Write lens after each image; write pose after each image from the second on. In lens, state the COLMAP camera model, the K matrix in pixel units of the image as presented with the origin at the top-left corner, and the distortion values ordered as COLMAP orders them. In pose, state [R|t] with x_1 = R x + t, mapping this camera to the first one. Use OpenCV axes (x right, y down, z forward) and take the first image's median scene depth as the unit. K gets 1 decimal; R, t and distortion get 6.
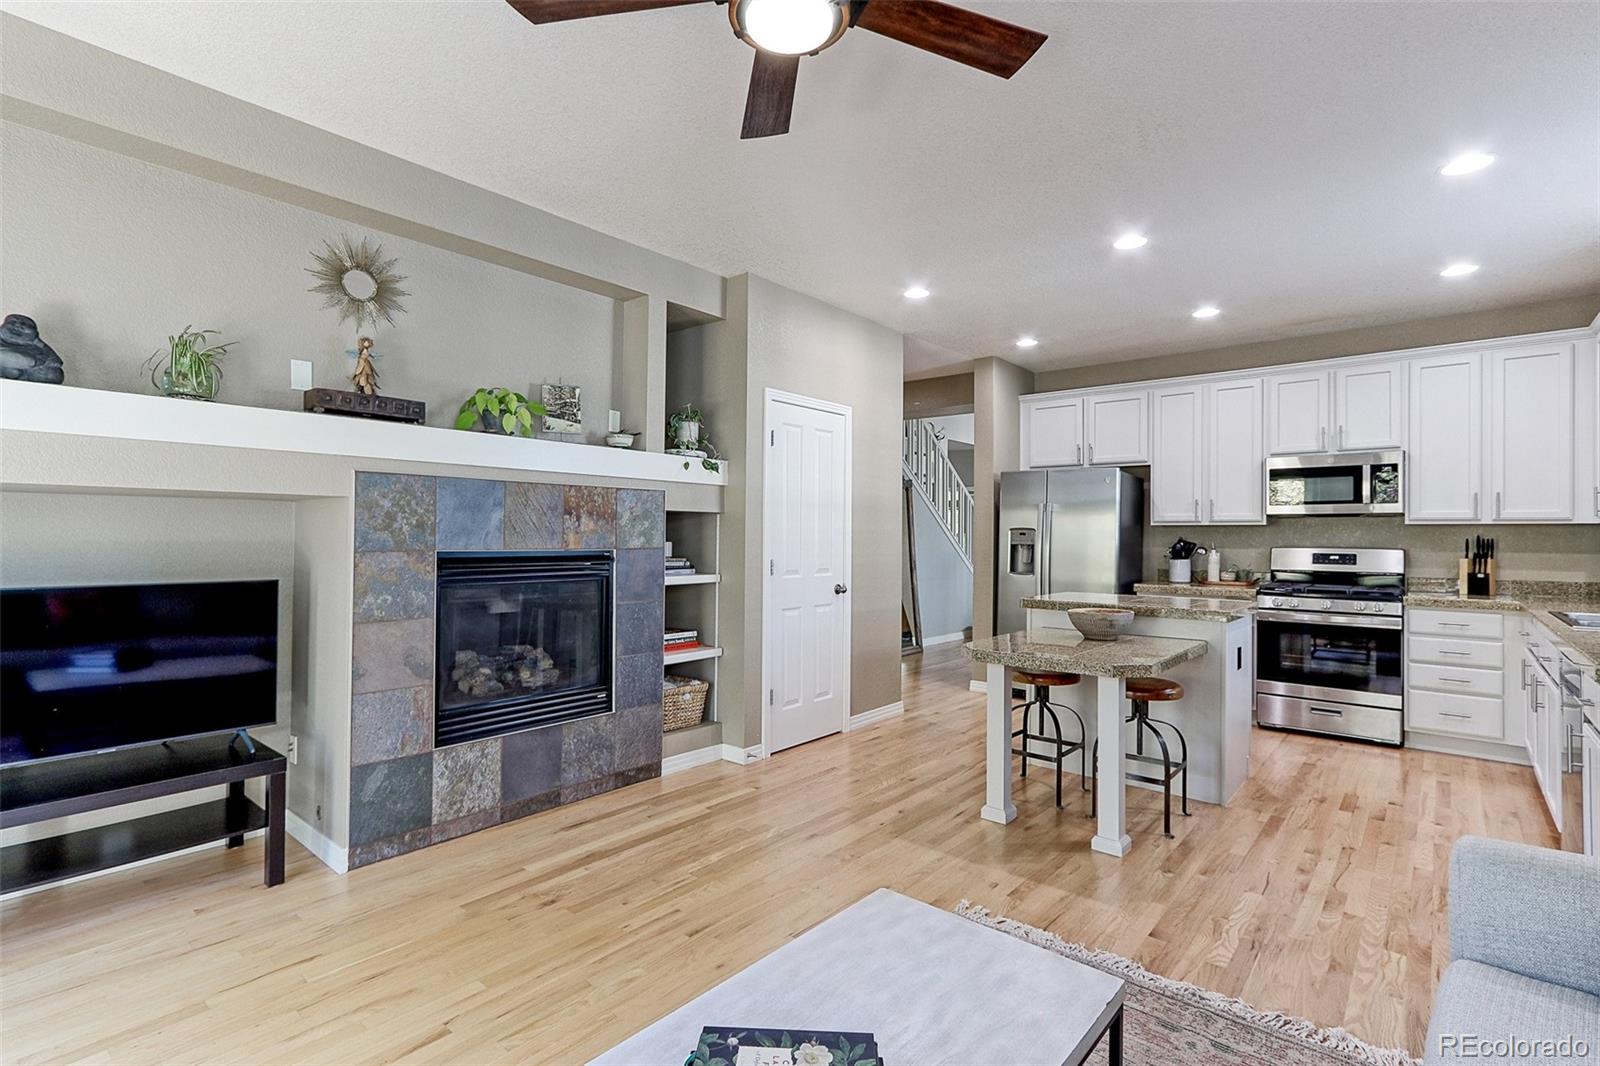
lens RADIAL K [[771.1, 0, 794.6], [0, 771.1, 532.3], [0, 0, 1]] dist [0.000208, 0.001139]
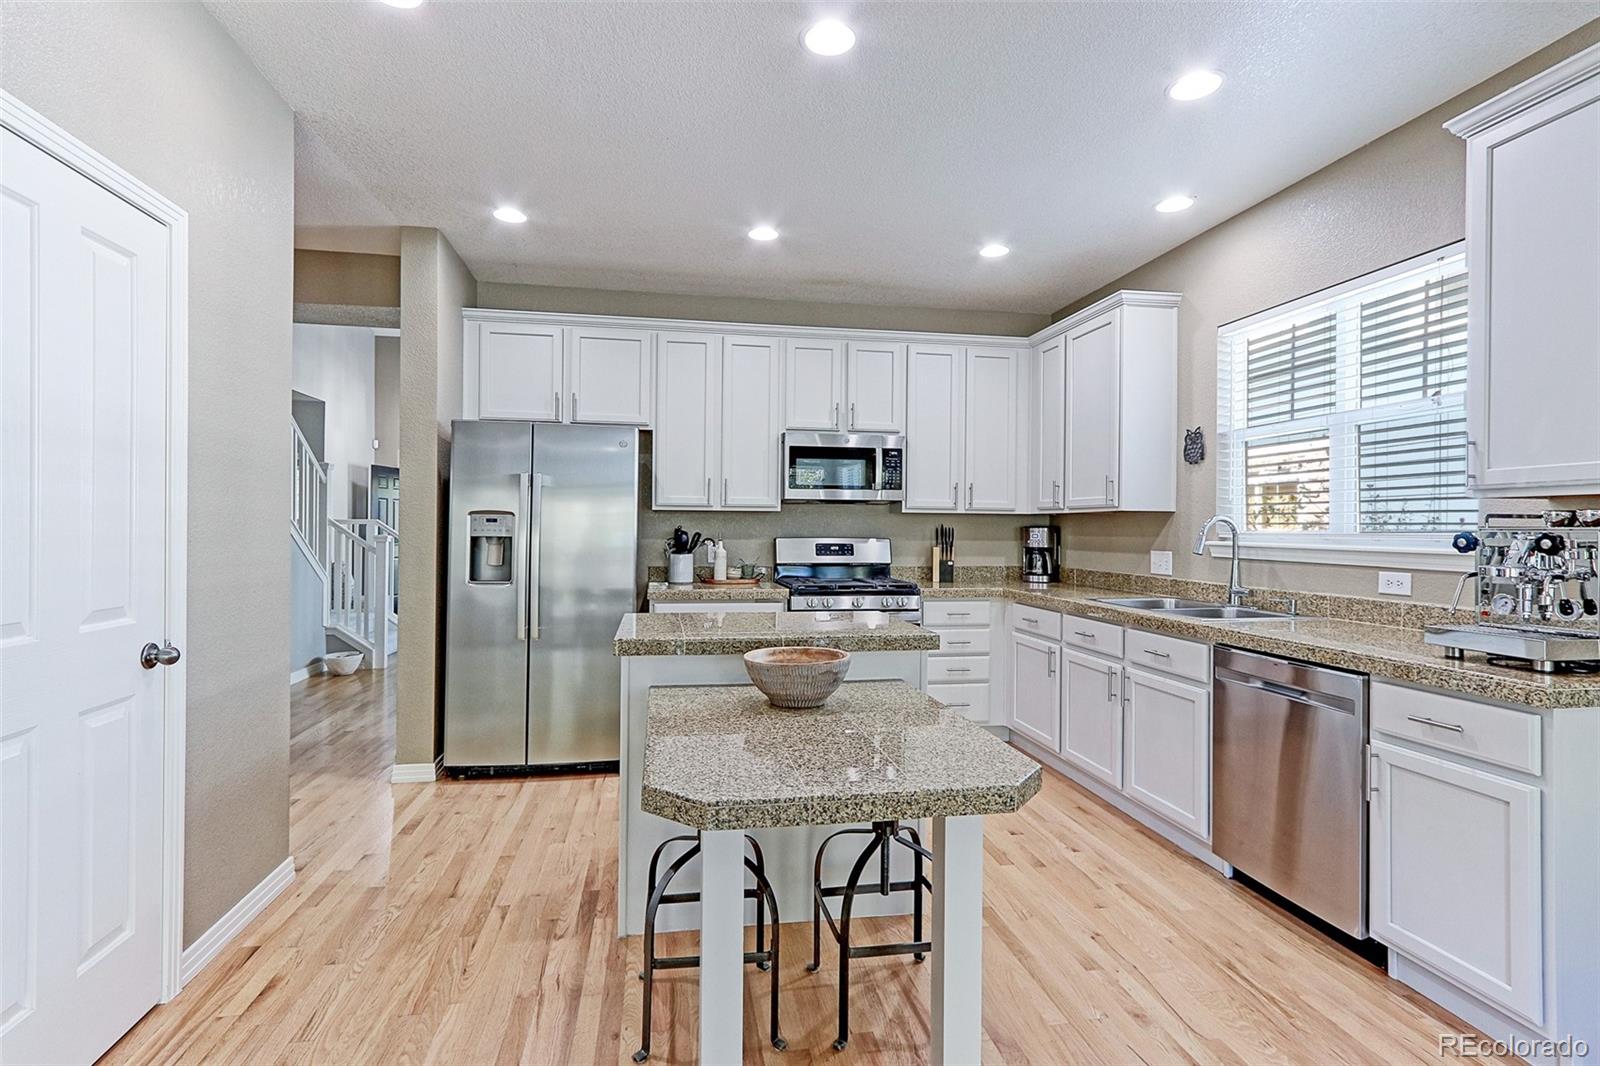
lens RADIAL K [[771.1, 0, 800.7], [0, 771.1, 529.5], [0, 0, 1]] dist [0.000208, 0.001139]
pose [[0.643045, -0.002464, 0.765825, -0.029551], [-0.006097, 0.999947, 0.008337, 0.003105], [-0.765804, -0.010030, 0.642995, 0.440607]]
